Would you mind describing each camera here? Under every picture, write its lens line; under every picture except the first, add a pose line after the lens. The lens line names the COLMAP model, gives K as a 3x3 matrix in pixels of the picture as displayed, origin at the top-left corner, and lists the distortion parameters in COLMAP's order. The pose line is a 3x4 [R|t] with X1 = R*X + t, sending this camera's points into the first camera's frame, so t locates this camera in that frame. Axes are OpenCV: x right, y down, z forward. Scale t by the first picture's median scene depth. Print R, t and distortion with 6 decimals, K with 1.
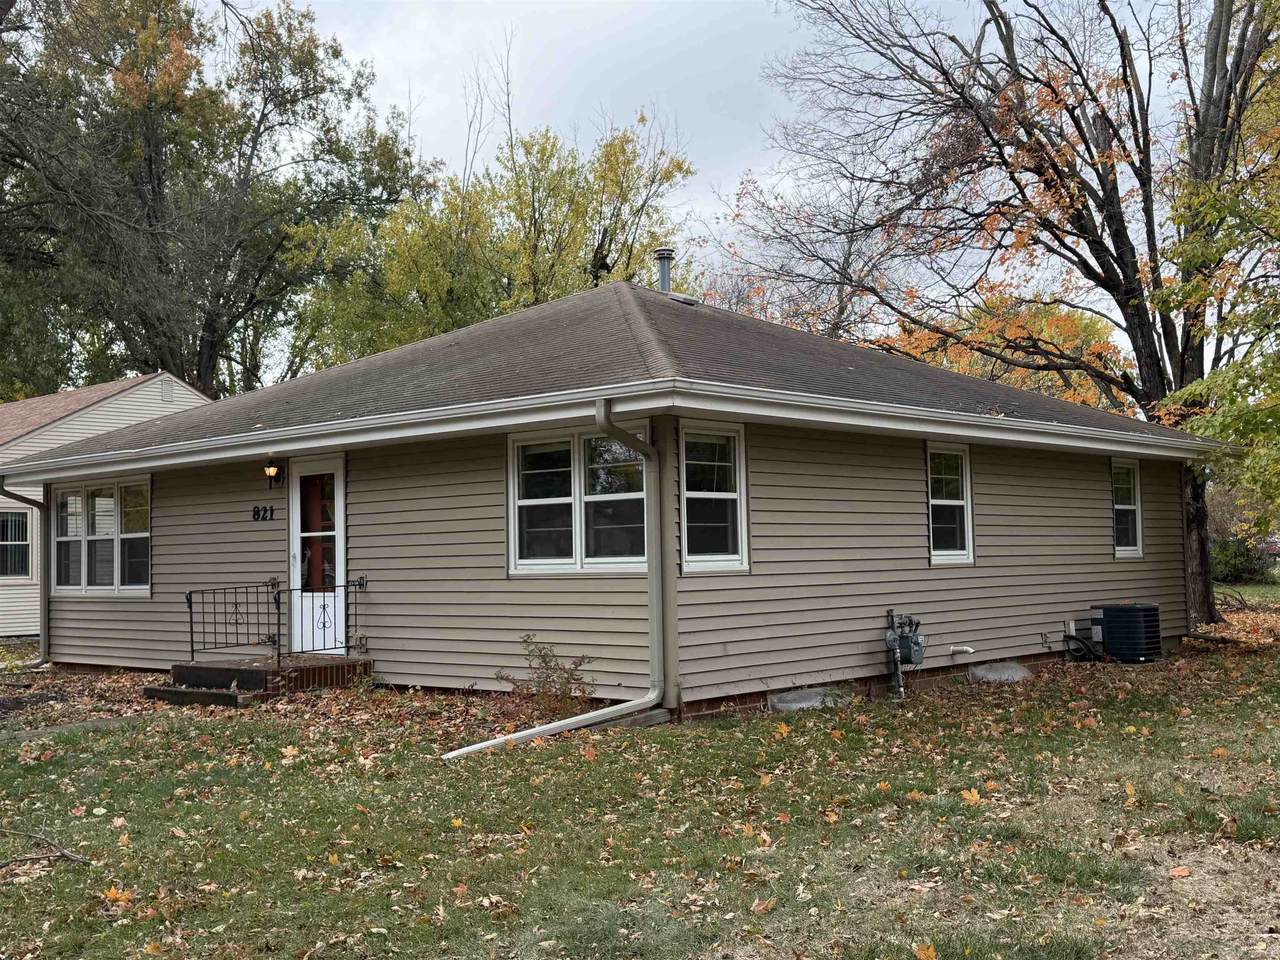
lens RADIAL K [[1452.9, 0, 638.9], [0, 1452.9, 479.2], [0, 0, 1]] dist [-0.056007, 0.000000]
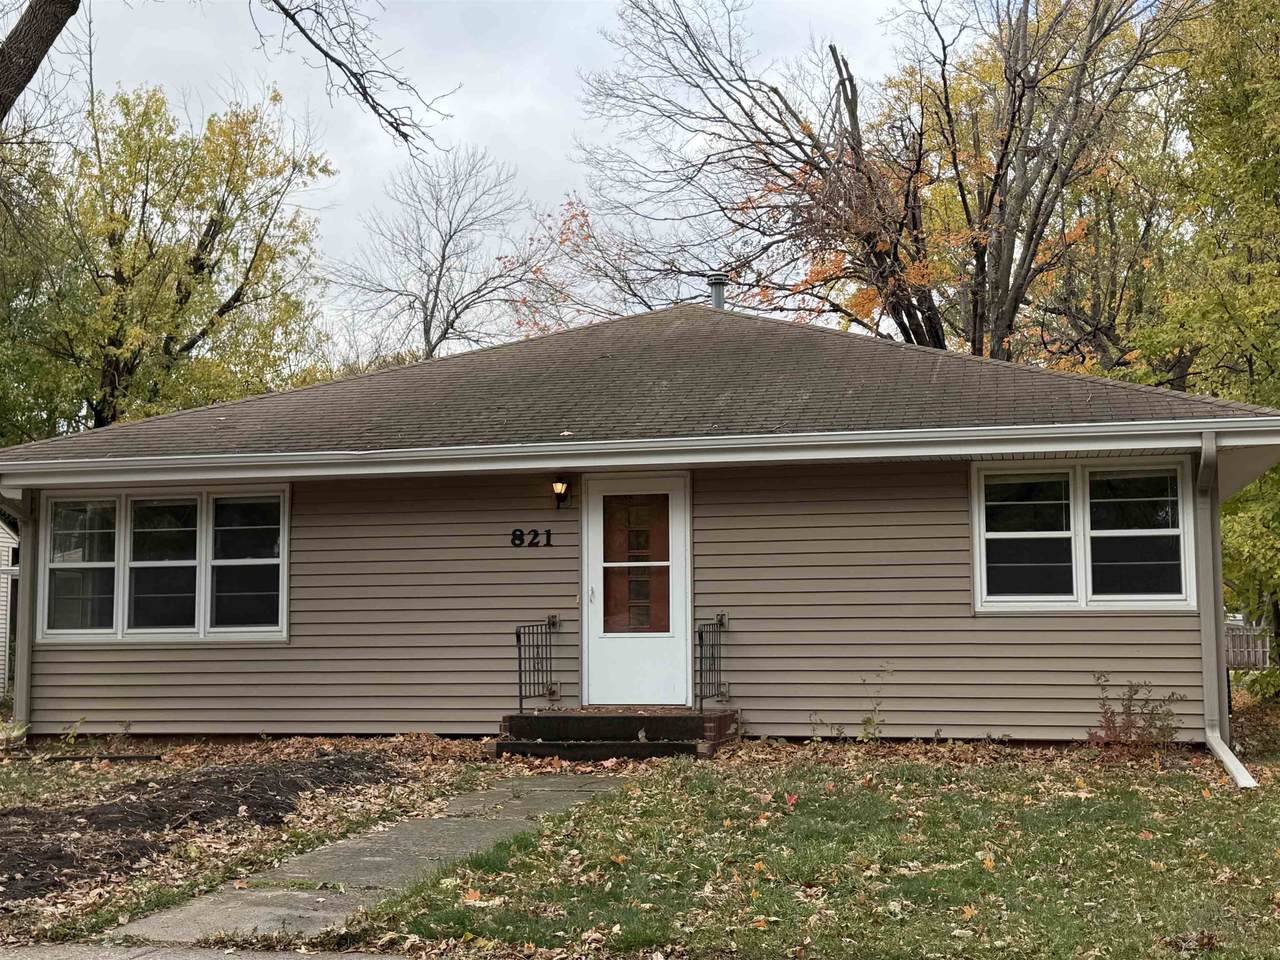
lens RADIAL K [[1697.8, 0, 637.7], [0, 1697.8, 479.1], [0, 0, 1]] dist [0.126235, 0.000000]
pose [[0.885541, 0.062086, 0.460393, -0.683728], [-0.040500, 0.997574, -0.056628, 0.044438], [-0.462792, 0.031500, 0.885907, 0.109361]]
